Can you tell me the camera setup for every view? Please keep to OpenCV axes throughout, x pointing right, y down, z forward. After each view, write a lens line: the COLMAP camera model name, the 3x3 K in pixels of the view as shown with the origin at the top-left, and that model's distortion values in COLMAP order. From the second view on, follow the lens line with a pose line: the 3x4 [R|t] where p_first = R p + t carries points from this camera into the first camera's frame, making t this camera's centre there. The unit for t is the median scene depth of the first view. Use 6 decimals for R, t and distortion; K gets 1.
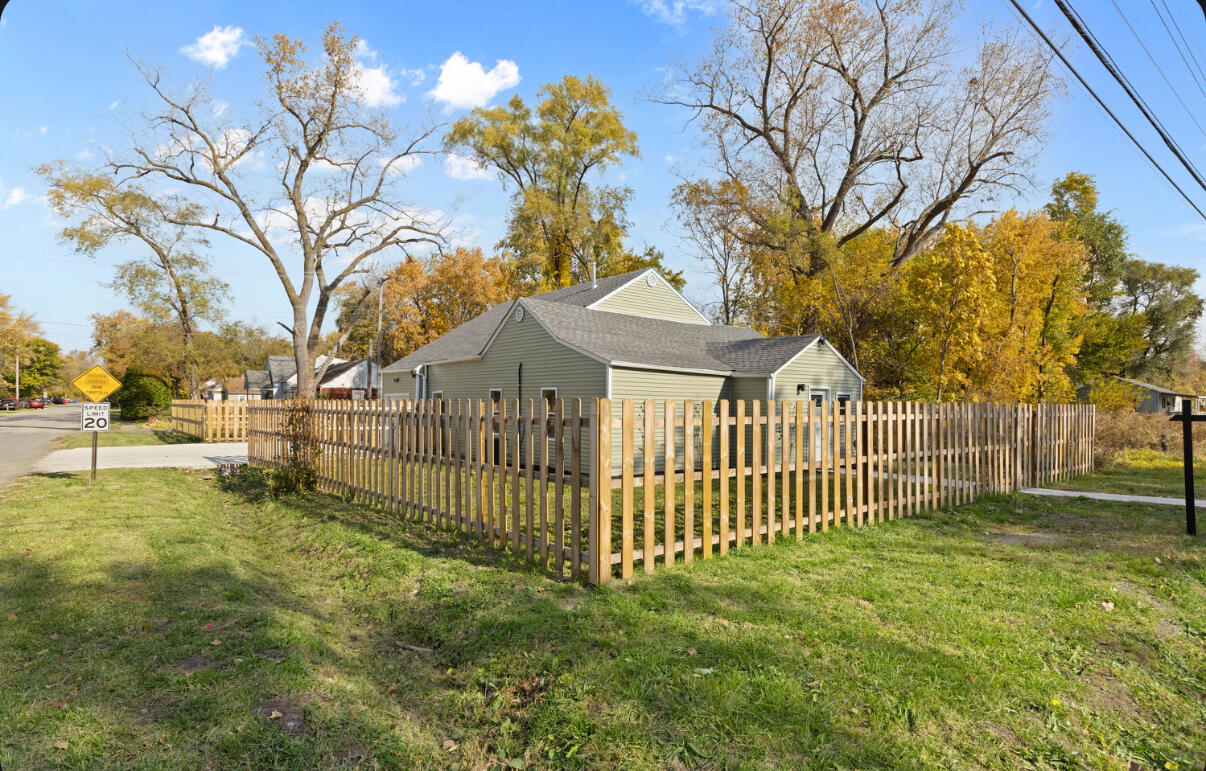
lens RADIAL K [[617.8, 0, 614.8], [0, 617.8, 408.5], [0, 0, 1]] dist [-0.003211, -0.000614]
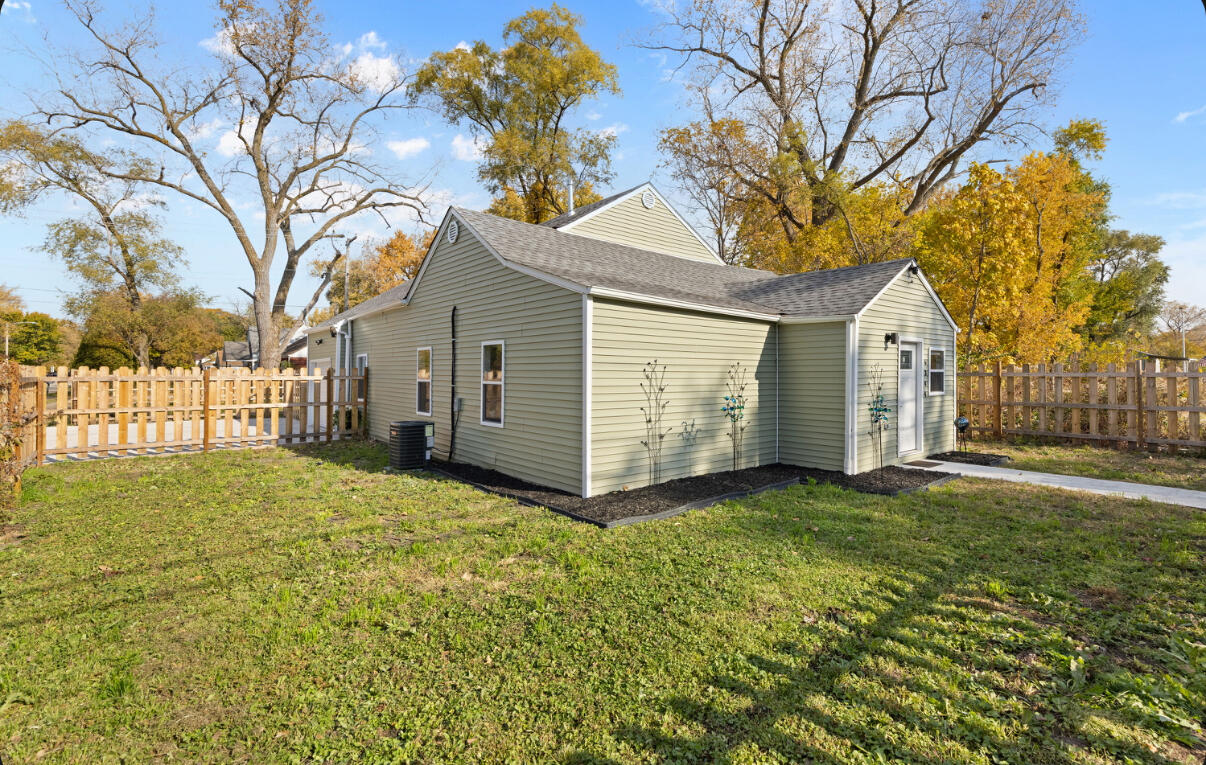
lens RADIAL K [[544.4, 0, 620.2], [0, 544.4, 370.5], [0, 0, 1]] dist [0.000584, 0.000282]
pose [[0.999330, -0.009389, 0.035371, 0.000604], [0.009820, 0.999879, -0.012053, 0.001276], [-0.035253, 0.012393, 0.999302, 0.171990]]
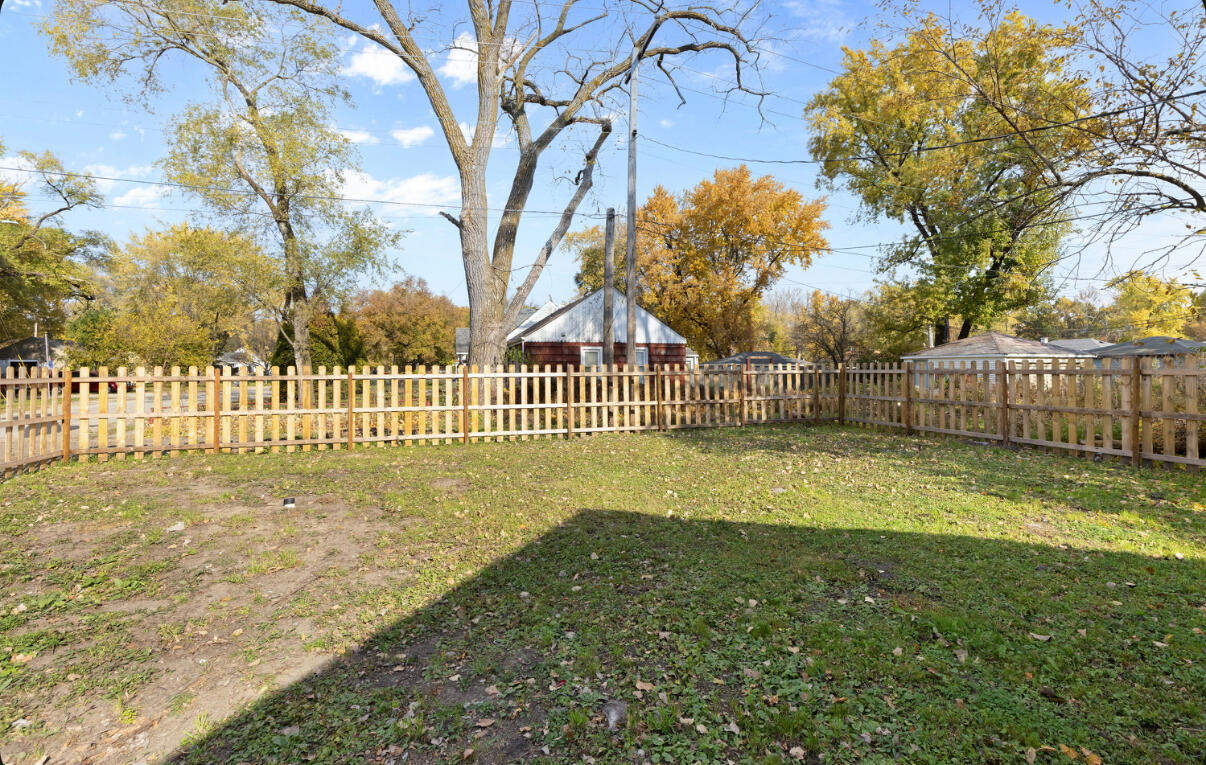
lens RADIAL K [[544.4, 0, 620.2], [0, 544.4, 370.5], [0, 0, 1]] dist [0.000584, 0.000282]
pose [[0.929668, -0.013874, -0.368136, -0.268854], [0.012197, 0.999902, -0.006881, -0.006198], [0.368195, 0.001907, 0.929746, 0.696501]]
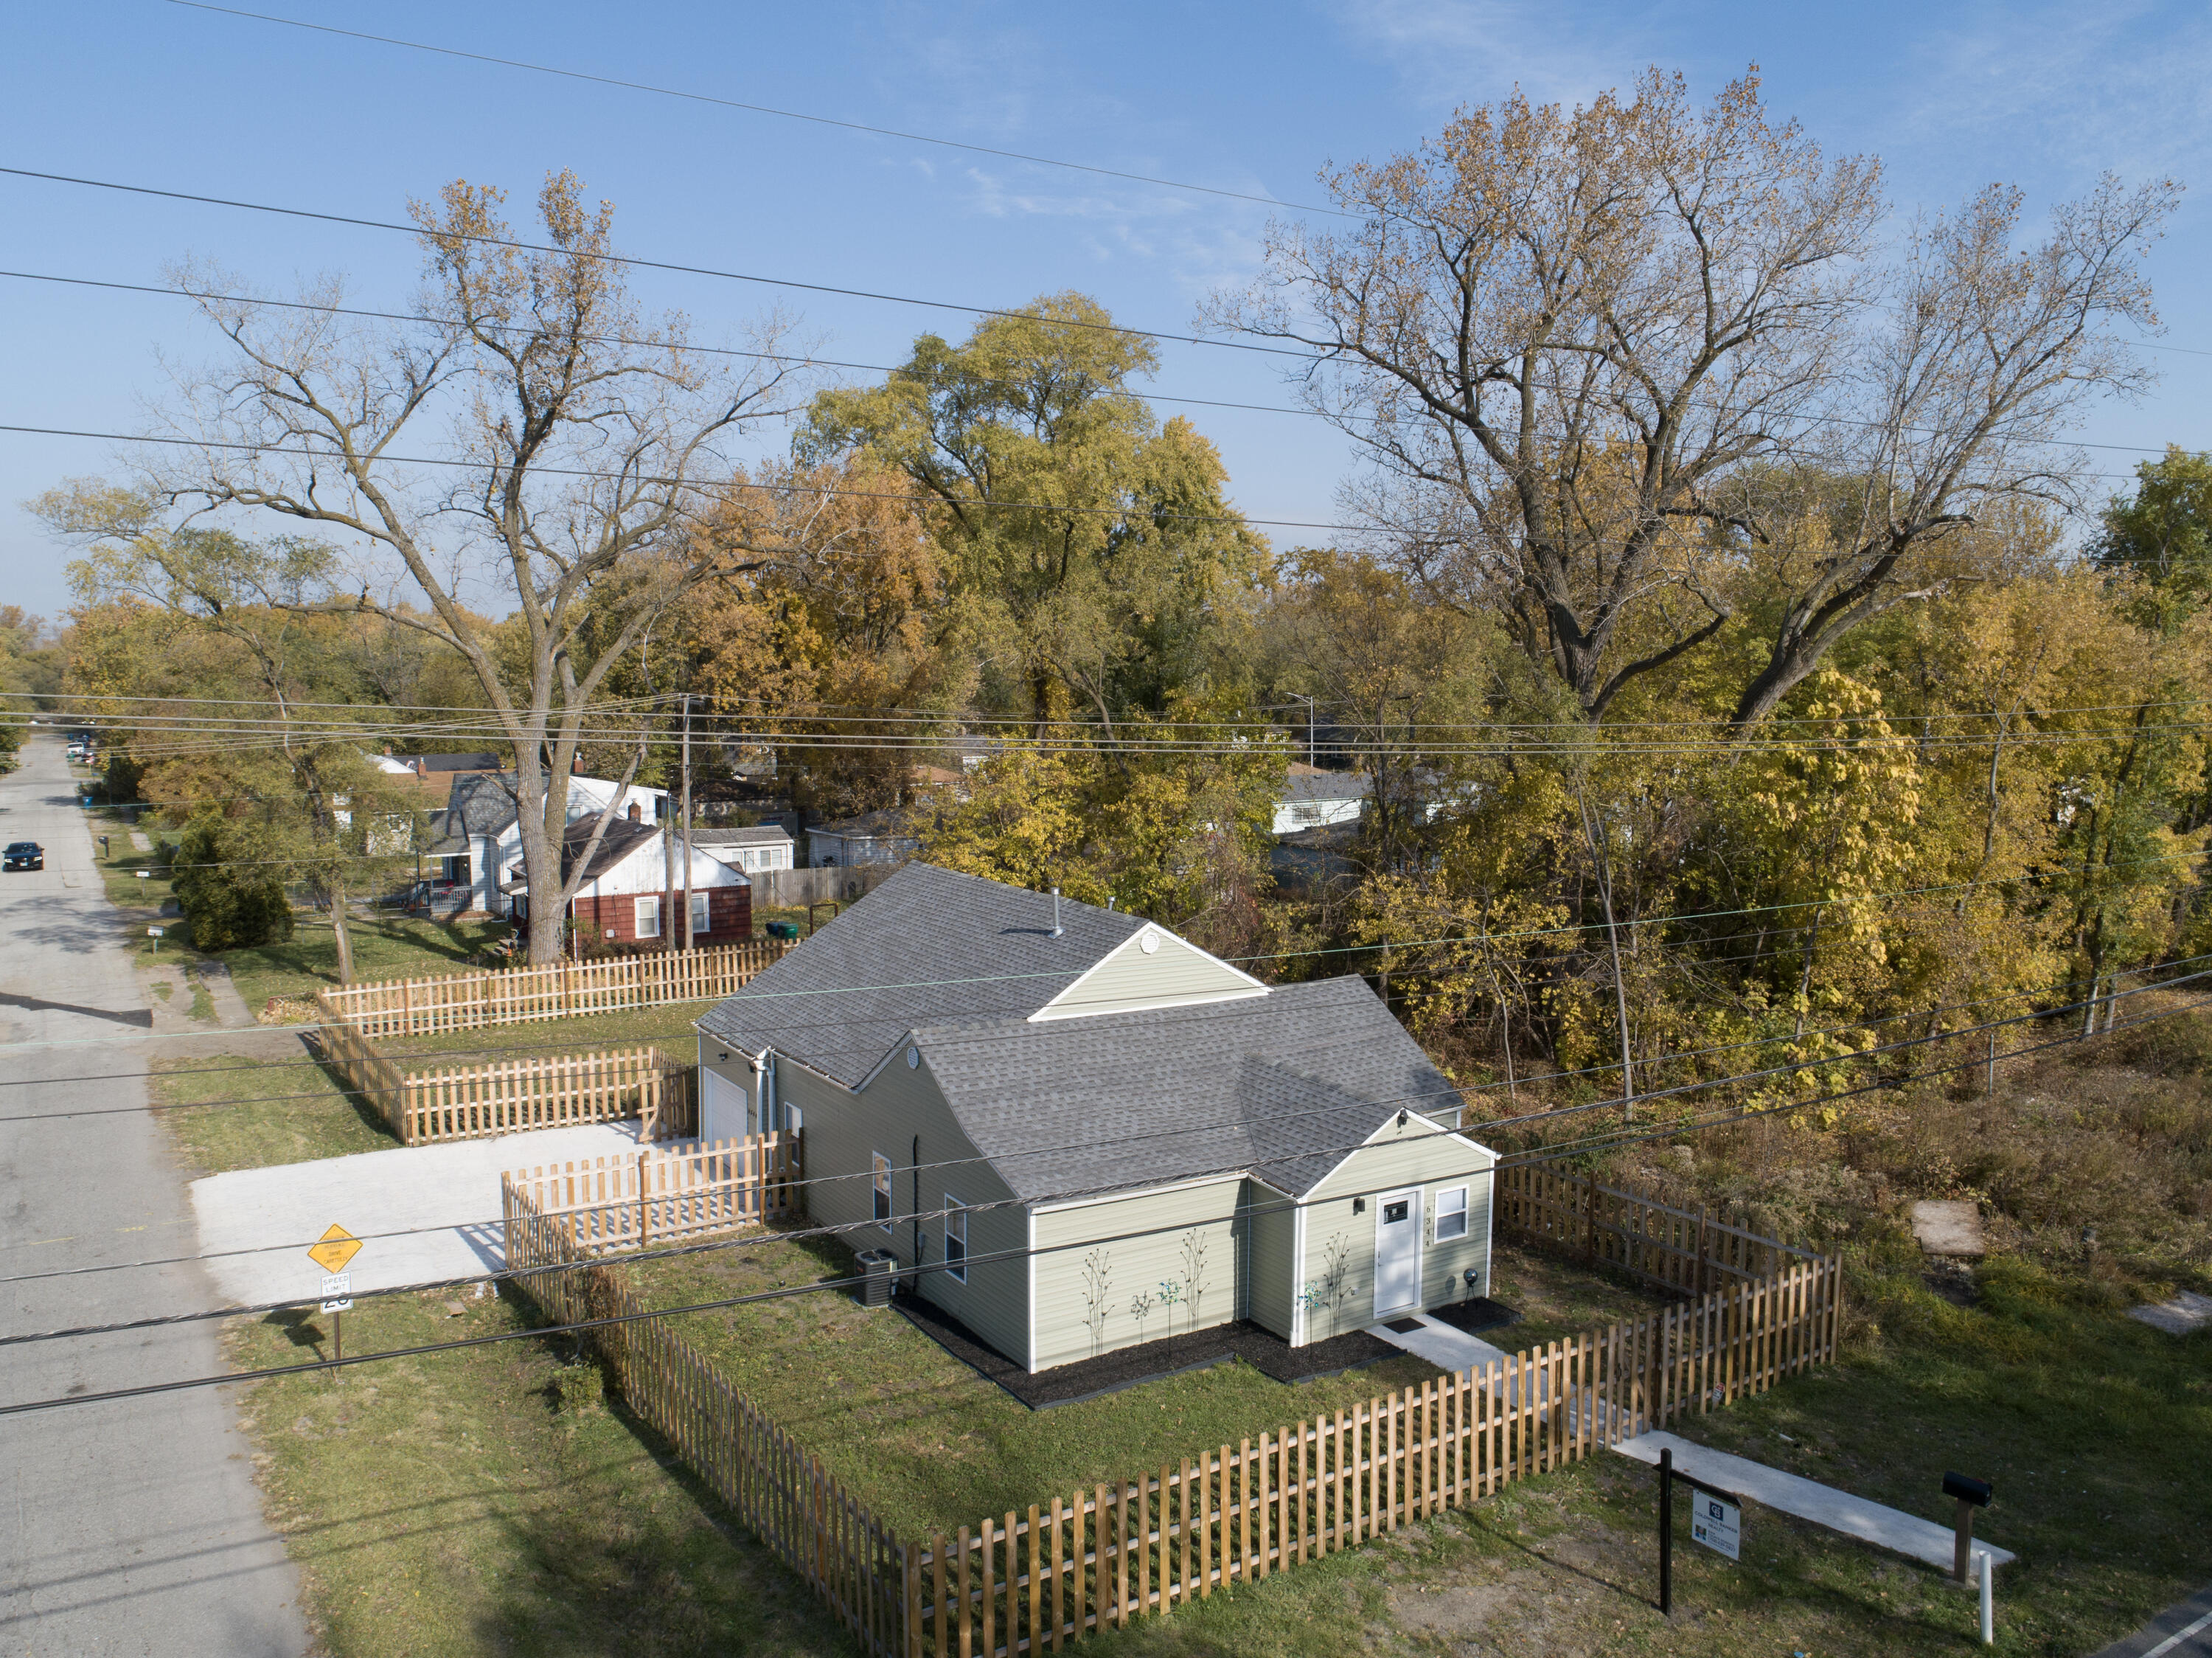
lens RADIAL K [[1638.4, 0, 1076.3], [0, 1638.4, 839.4], [0, 0, 1]] dist [-0.018906, -0.002882]
pose [[0.991501, -0.007279, -0.129894, 0.091528], [0.018632, 0.996086, 0.086408, -0.209439], [0.128756, -0.088094, 0.987756, -0.237435]]
